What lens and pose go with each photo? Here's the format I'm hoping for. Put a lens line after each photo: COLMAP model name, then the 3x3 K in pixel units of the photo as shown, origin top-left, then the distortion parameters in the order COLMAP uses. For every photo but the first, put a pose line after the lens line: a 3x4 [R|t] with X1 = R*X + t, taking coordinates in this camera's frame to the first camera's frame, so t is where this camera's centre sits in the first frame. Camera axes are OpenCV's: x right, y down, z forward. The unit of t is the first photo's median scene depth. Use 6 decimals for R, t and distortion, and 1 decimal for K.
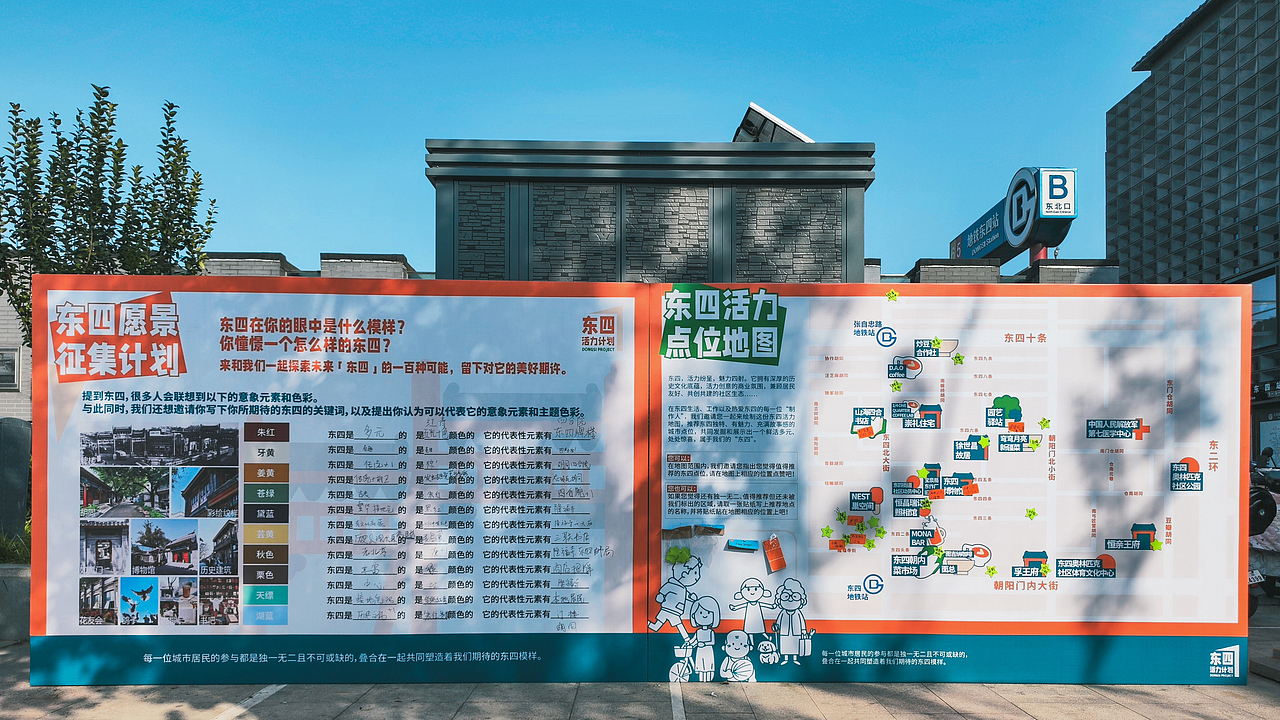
lens RADIAL K [[892.4, 0, 640.6], [0, 892.4, 365.4], [0, 0, 1]] dist [0.000724, 0.000811]
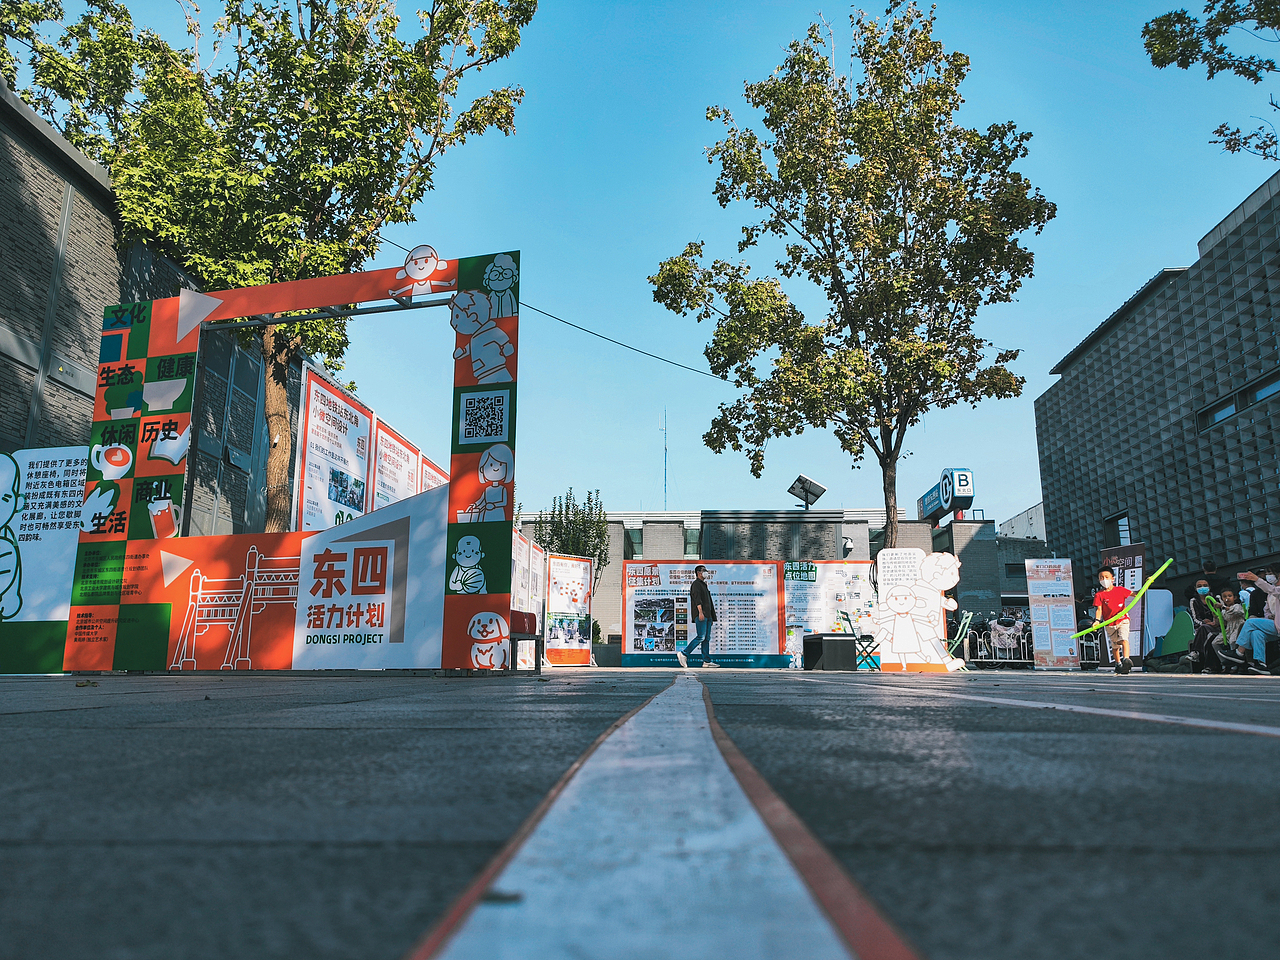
lens RADIAL K [[901.6, 0, 639.7], [0, 901.6, 484.5], [0, 0, 1]] dist [0.026113, -0.003182]
pose [[0.999363, -0.006731, -0.035042, -0.140455], [0.003562, 0.995961, -0.089715, -0.022048], [0.035504, 0.089533, 0.995351, -0.884464]]
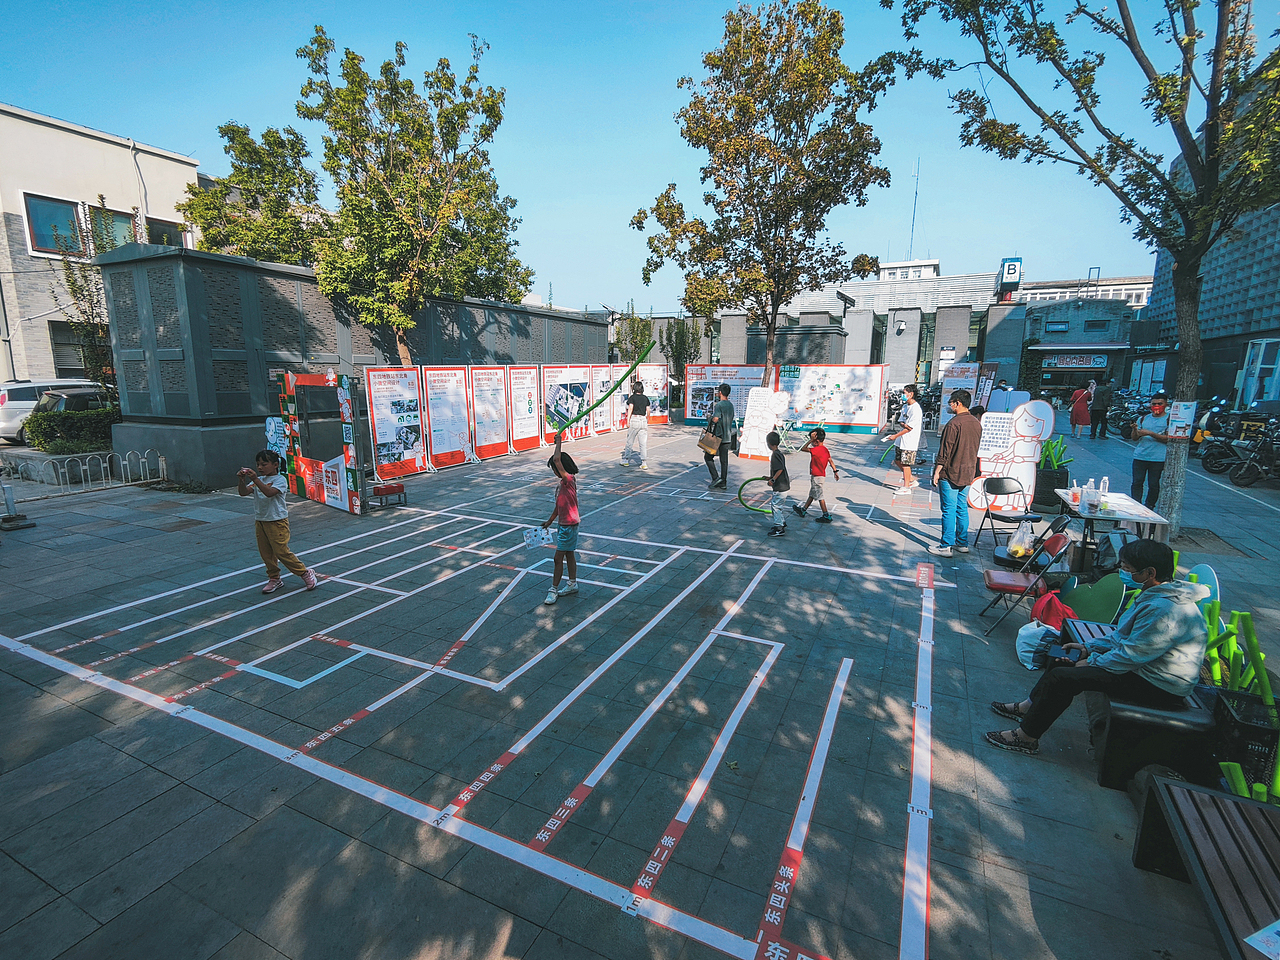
lens RADIAL K [[613.2, 0, 632.8], [0, 613.2, 480.4], [0, 0, 1]] dist [0.005860, 0.000348]
pose [[0.898836, 0.078356, -0.431224, 0.305952], [0.053343, 0.957017, 0.285083, -0.180110], [0.435027, -0.279246, 0.856022, -1.001177]]
